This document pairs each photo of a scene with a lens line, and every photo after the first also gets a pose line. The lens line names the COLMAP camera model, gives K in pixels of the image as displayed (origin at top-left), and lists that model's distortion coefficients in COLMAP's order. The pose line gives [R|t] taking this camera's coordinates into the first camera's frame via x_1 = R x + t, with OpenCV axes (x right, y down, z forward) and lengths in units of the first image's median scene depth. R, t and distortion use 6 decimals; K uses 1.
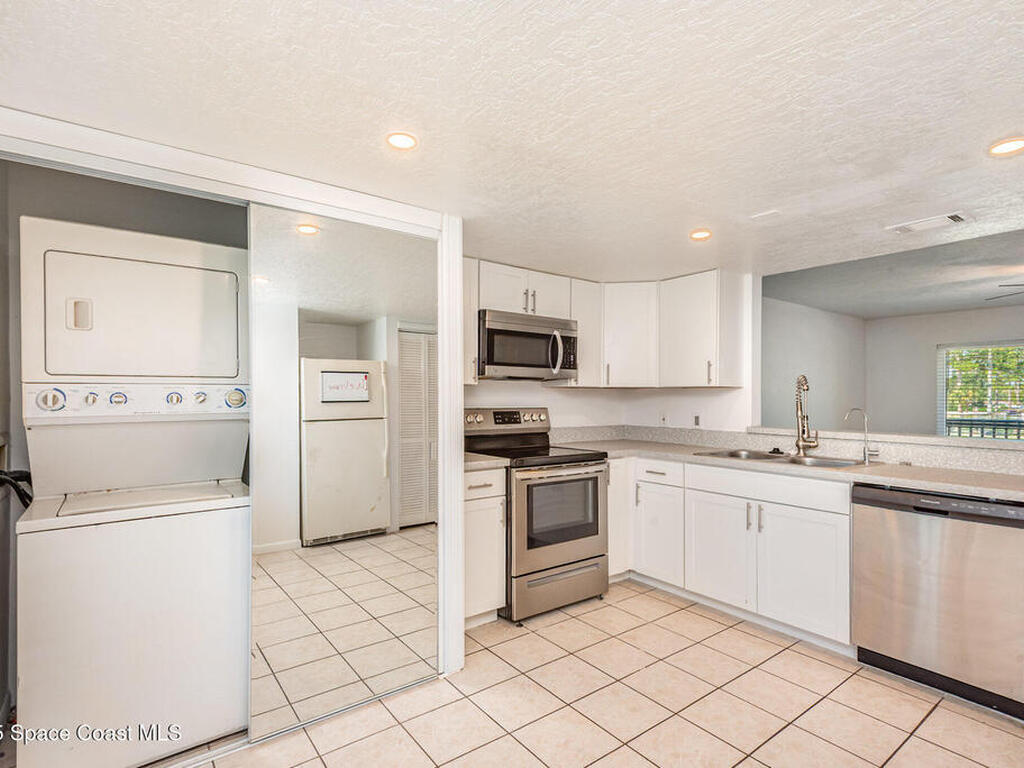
lens RADIAL K [[523.5, 0, 508.5], [0, 523.5, 386.9], [0, 0, 1]] dist [0.017467, -0.004423]
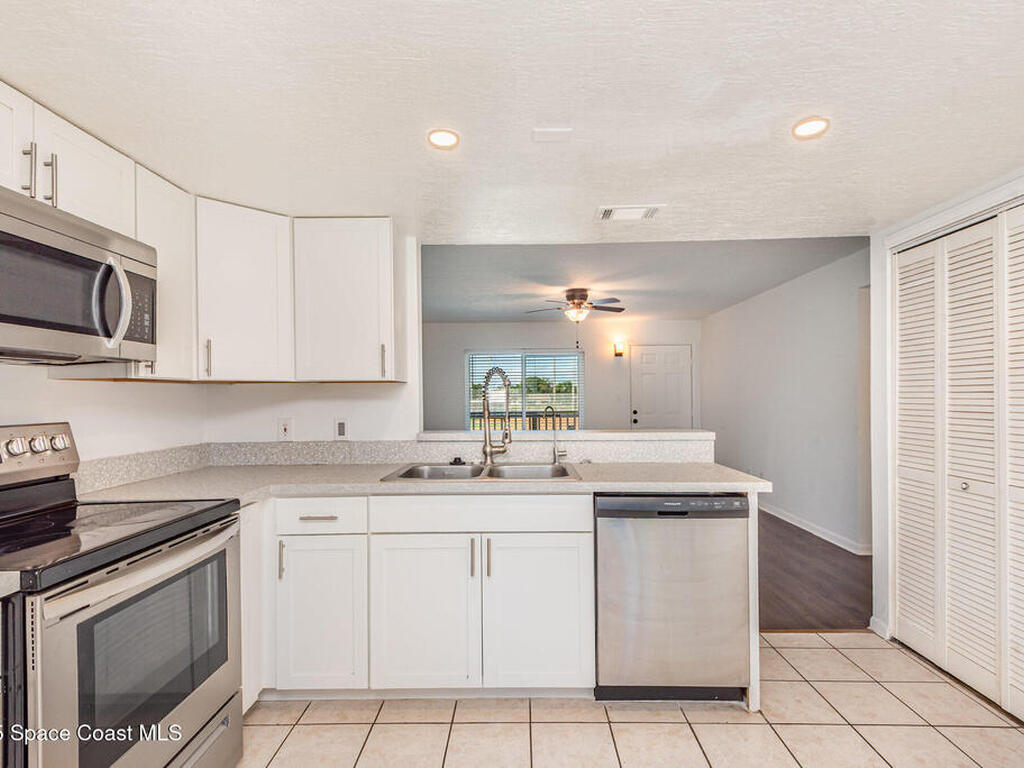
lens RADIAL K [[523.5, 0, 521.1], [0, 523.5, 389.9], [0, 0, 1]] dist [0.017467, -0.004423]
pose [[0.606770, -0.002743, 0.794873, -0.067502], [-0.002997, 0.999979, 0.005739, 0.007963], [-0.794872, -0.005865, 0.606749, 0.438987]]
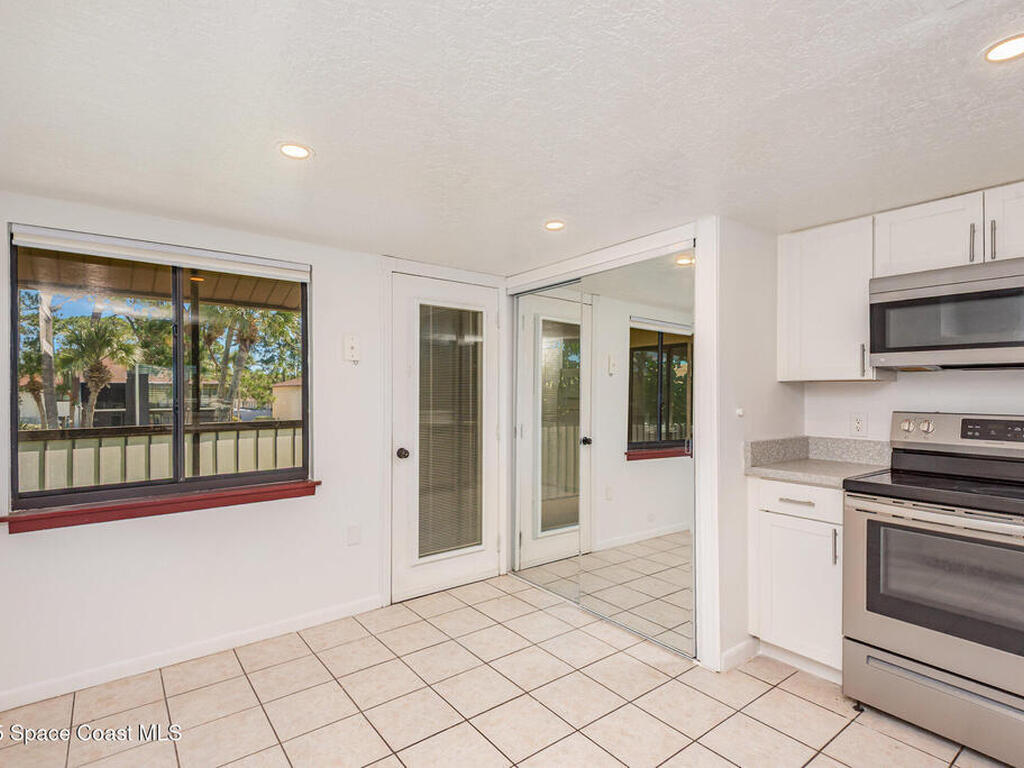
lens RADIAL K [[523.5, 0, 515.0], [0, 523.5, 388.3], [0, 0, 1]] dist [0.017467, -0.004423]
pose [[0.036360, 0.000839, -0.999338, 0.642389], [0.011087, 0.999938, 0.001243, 0.001646], [0.999277, -0.011125, 0.036348, 0.434428]]
